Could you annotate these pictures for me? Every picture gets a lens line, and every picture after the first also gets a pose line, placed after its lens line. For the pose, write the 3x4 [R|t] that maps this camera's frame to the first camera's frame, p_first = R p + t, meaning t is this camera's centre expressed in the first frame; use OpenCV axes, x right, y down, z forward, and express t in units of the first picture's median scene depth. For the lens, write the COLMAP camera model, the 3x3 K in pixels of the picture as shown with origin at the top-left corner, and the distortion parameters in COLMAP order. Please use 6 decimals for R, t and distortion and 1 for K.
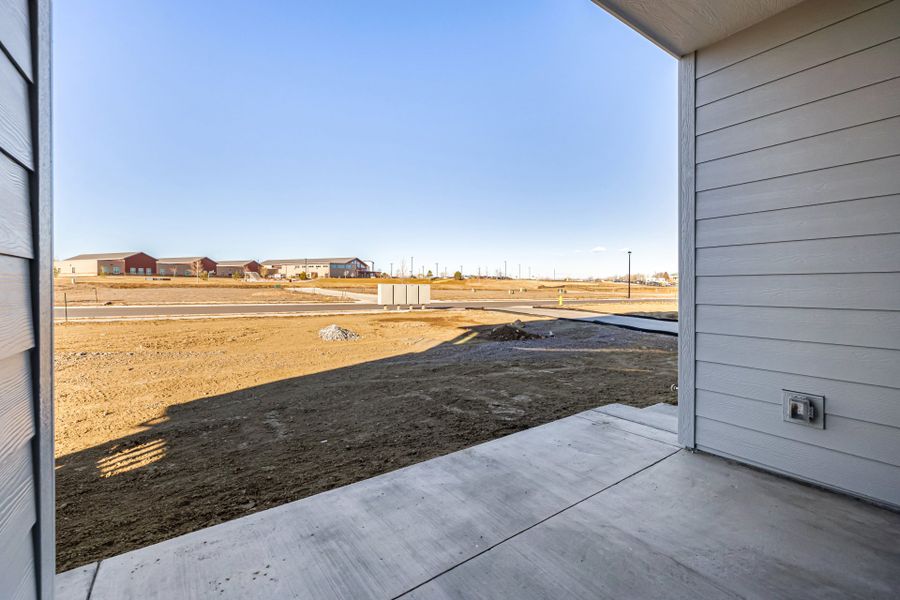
lens RADIAL K [[379.1, 0, 444.0], [0, 379.1, 290.0], [0, 0, 1]] dist [0.000901, 0.000287]
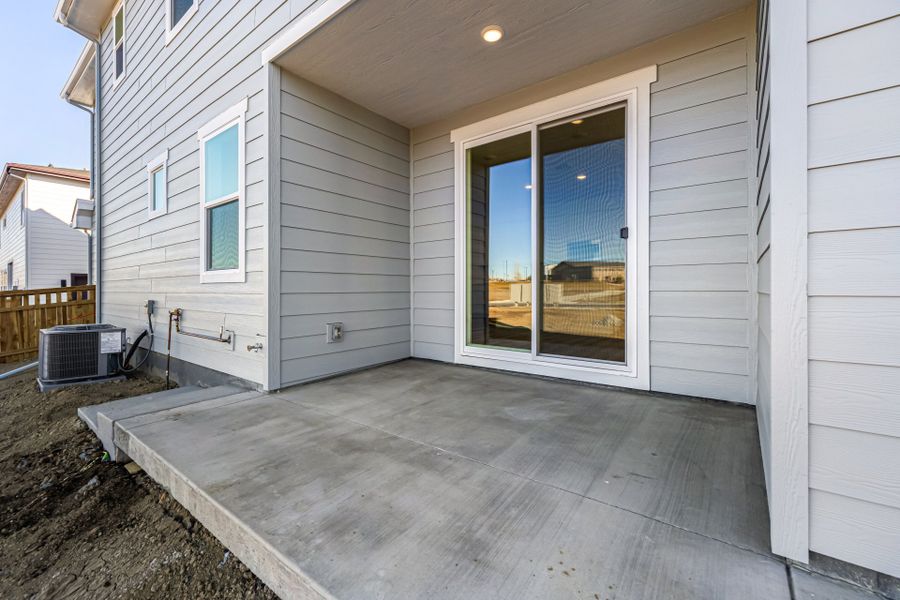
lens RADIAL K [[379.1, 0, 444.0], [0, 379.1, 290.0], [0, 0, 1]] dist [0.000901, 0.000287]
pose [[-0.297196, 0.002832, 0.954812, -0.811724], [0.010871, 0.999941, 0.000417, 0.125619], [-0.954755, 0.010504, -0.297209, 1.027159]]
